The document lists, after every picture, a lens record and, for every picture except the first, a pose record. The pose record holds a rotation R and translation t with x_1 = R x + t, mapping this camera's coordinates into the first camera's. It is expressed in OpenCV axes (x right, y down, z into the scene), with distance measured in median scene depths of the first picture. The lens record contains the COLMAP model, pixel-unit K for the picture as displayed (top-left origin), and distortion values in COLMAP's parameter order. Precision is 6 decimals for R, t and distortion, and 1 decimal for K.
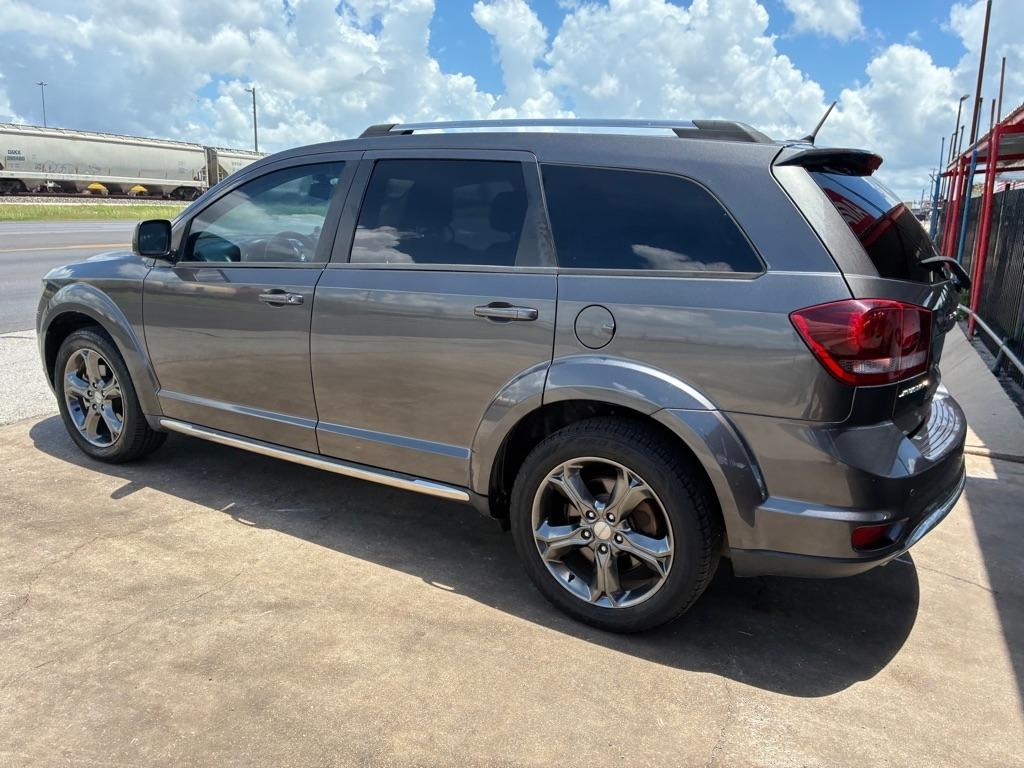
lens RADIAL K [[780.9, 0, 521.0], [0, 780.9, 382.1], [0, 0, 1]] dist [0.071464, -0.103404]
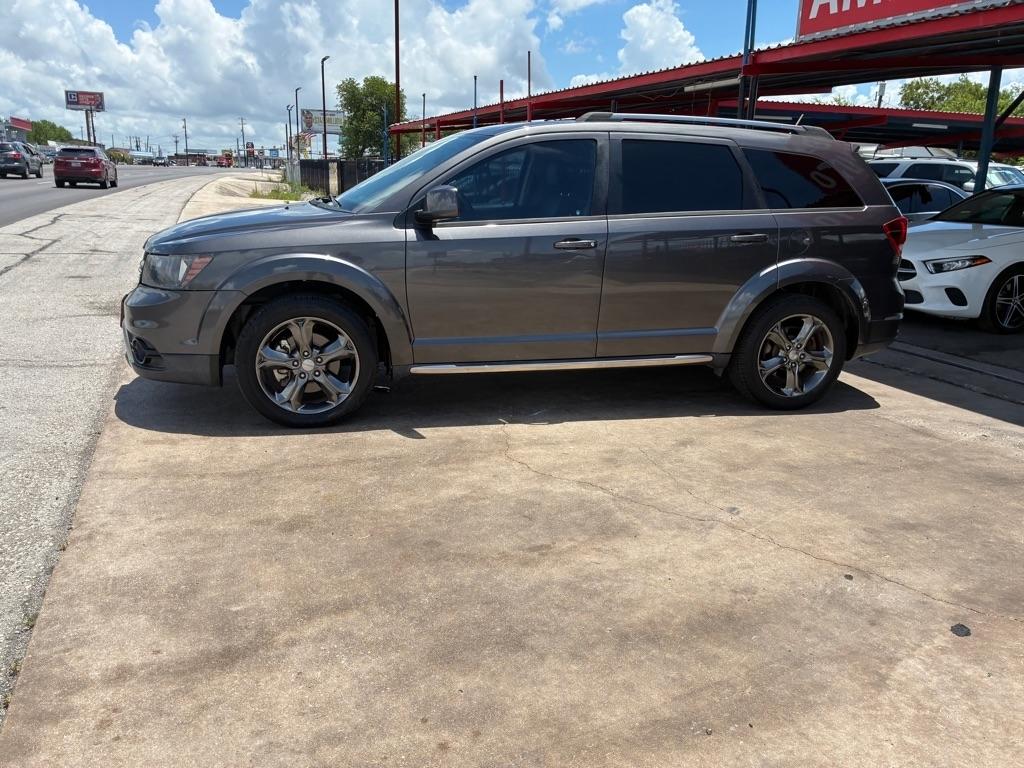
lens RADIAL K [[795.1, 0, 504.1], [0, 795.1, 387.4], [0, 0, 1]] dist [0.050203, -0.077570]
pose [[0.698493, -0.193172, 0.689051, -1.438976], [0.147312, 0.981069, 0.125707, -0.058464], [-0.700290, 0.013700, 0.713727, 0.133775]]
